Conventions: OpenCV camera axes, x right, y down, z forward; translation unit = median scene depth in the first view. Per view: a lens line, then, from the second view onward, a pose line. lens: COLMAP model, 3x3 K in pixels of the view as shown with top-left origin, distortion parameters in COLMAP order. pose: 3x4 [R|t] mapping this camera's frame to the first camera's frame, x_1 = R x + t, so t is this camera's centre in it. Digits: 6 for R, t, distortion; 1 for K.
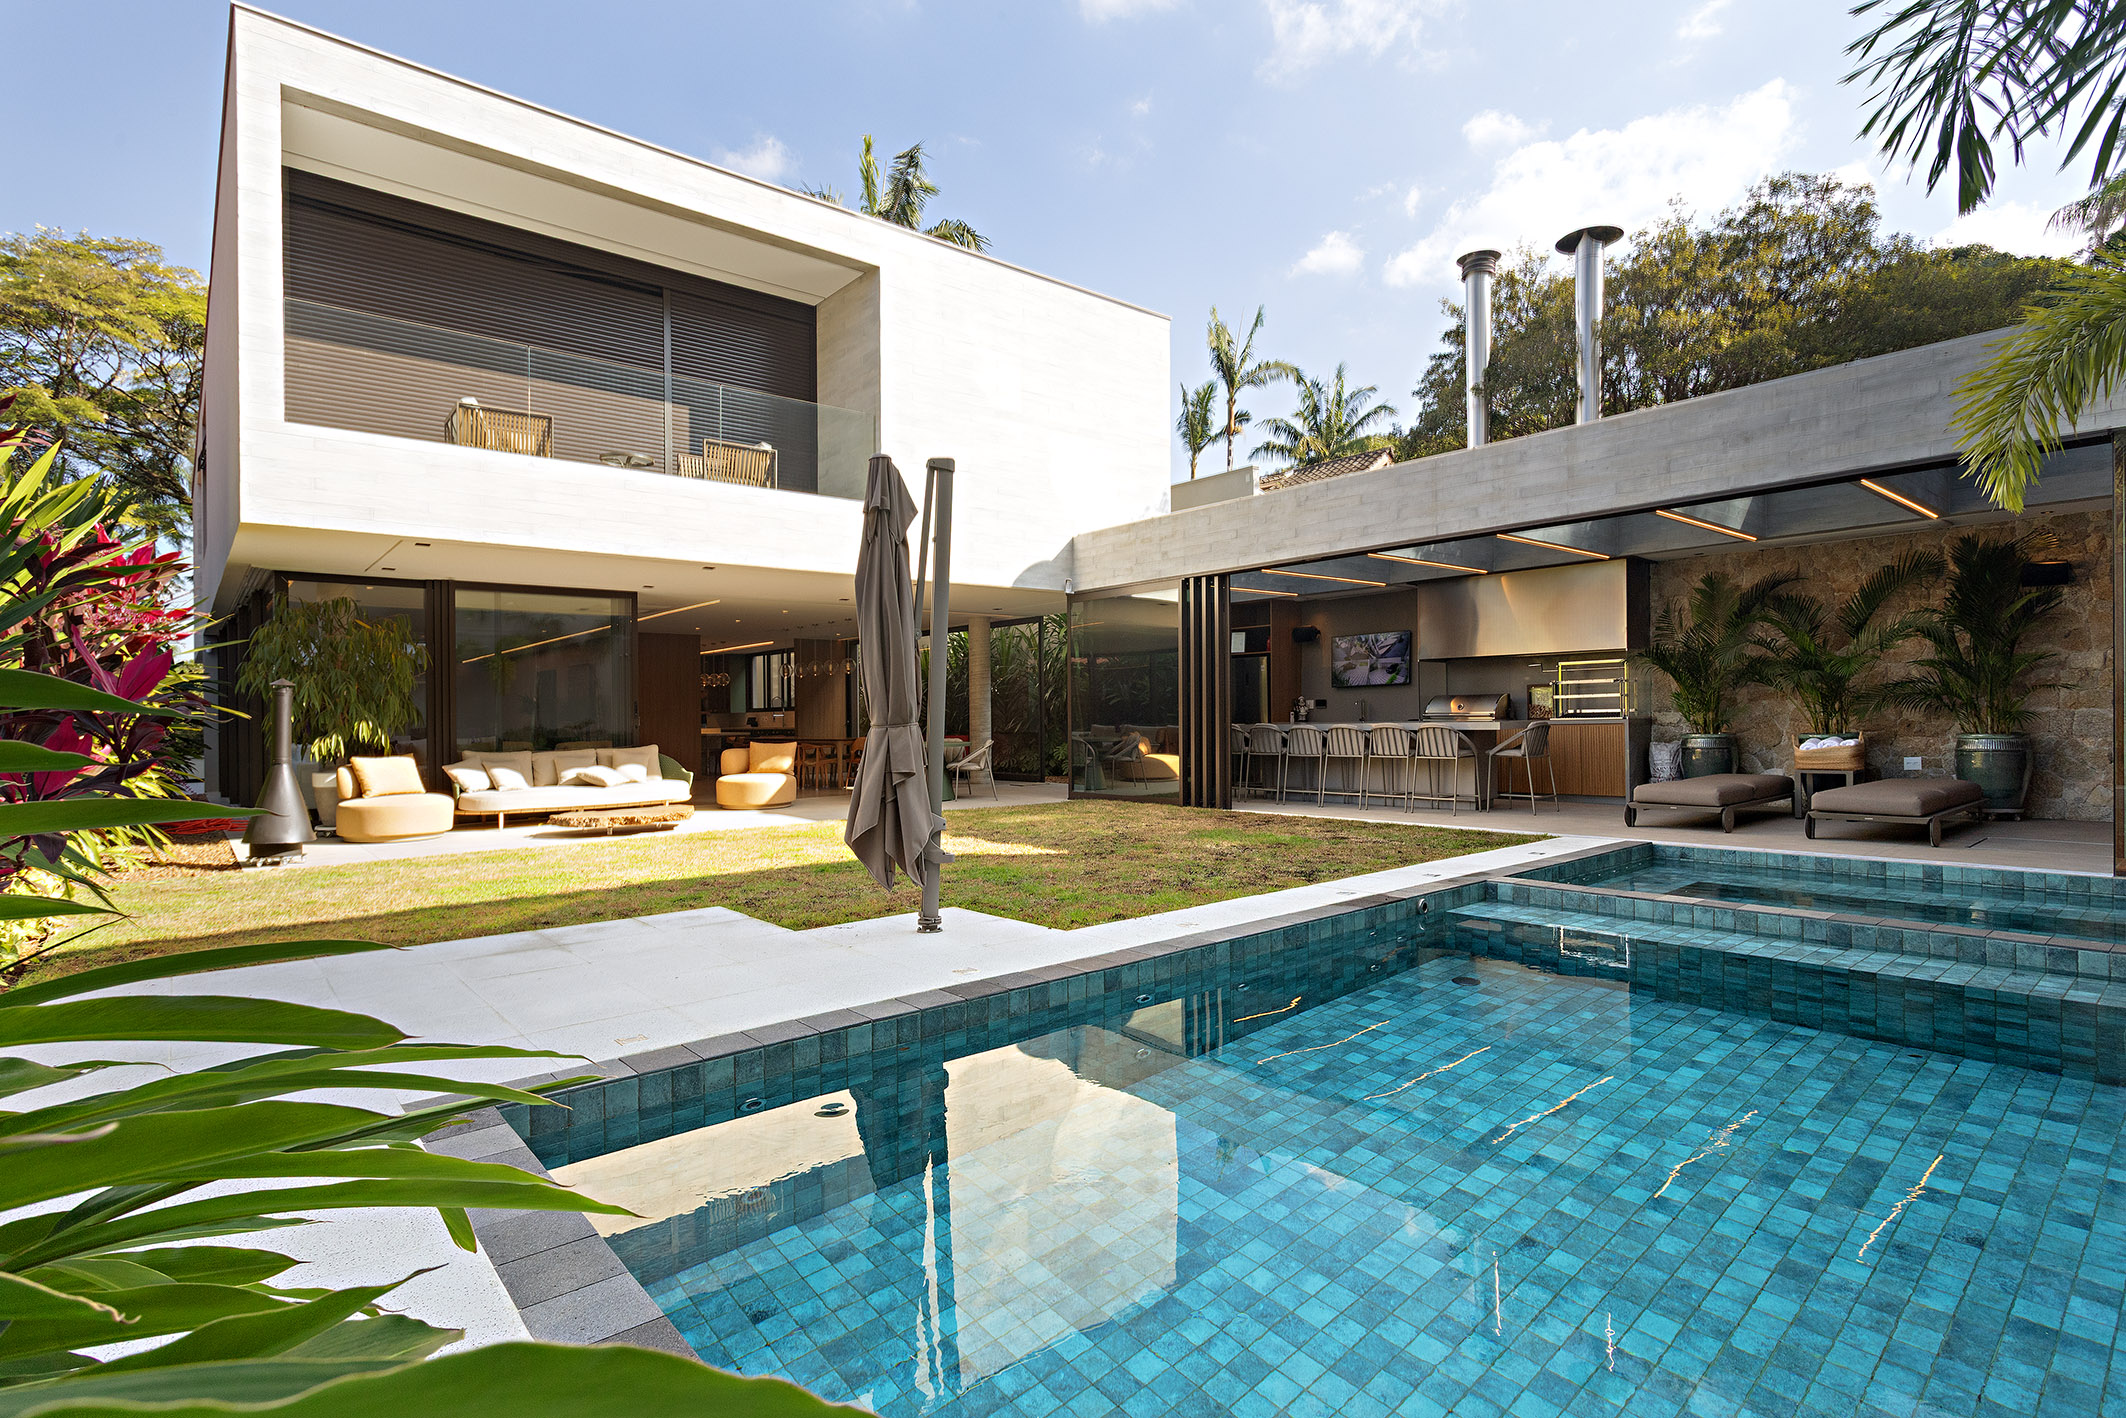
lens RADIAL K [[944.1, 0, 1100.2], [0, 944.1, 718.0], [0, 0, 1]] dist [-0.000321, -0.000098]
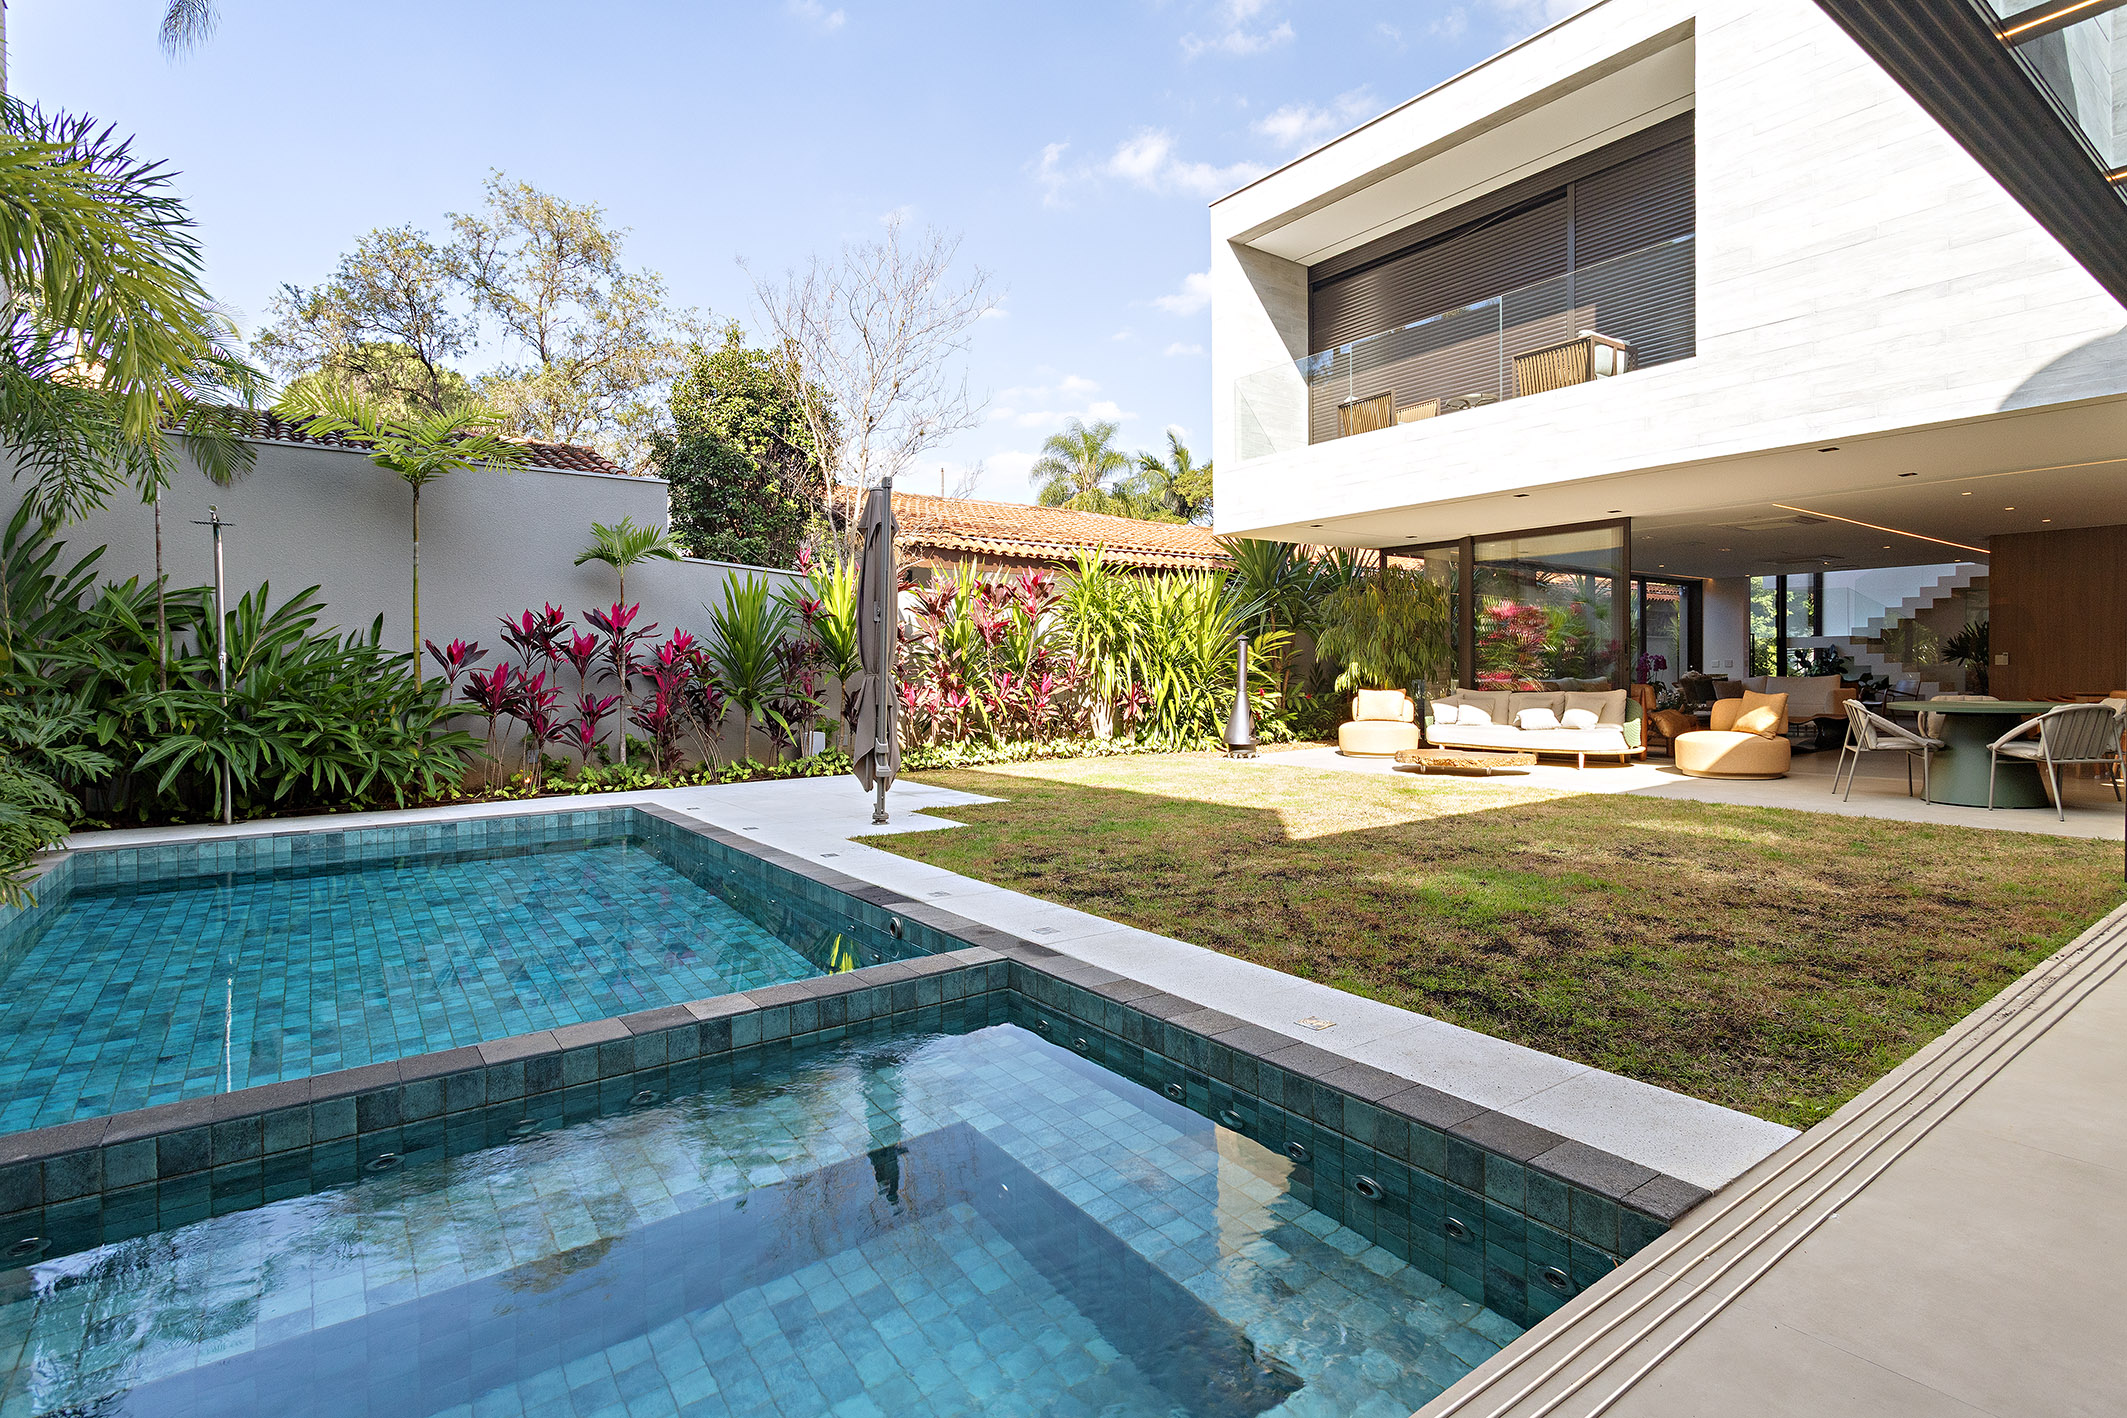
lens RADIAL K [[1036.8, 0, 1061.6], [0, 1036.8, 665.0], [0, 0, 1]] dist [-0.000911, -0.000010]
pose [[-0.050012, 0.006689, -0.998726, 0.585071], [0.004119, 0.999970, 0.006491, -0.002897], [0.998740, -0.003789, -0.050038, 0.589607]]
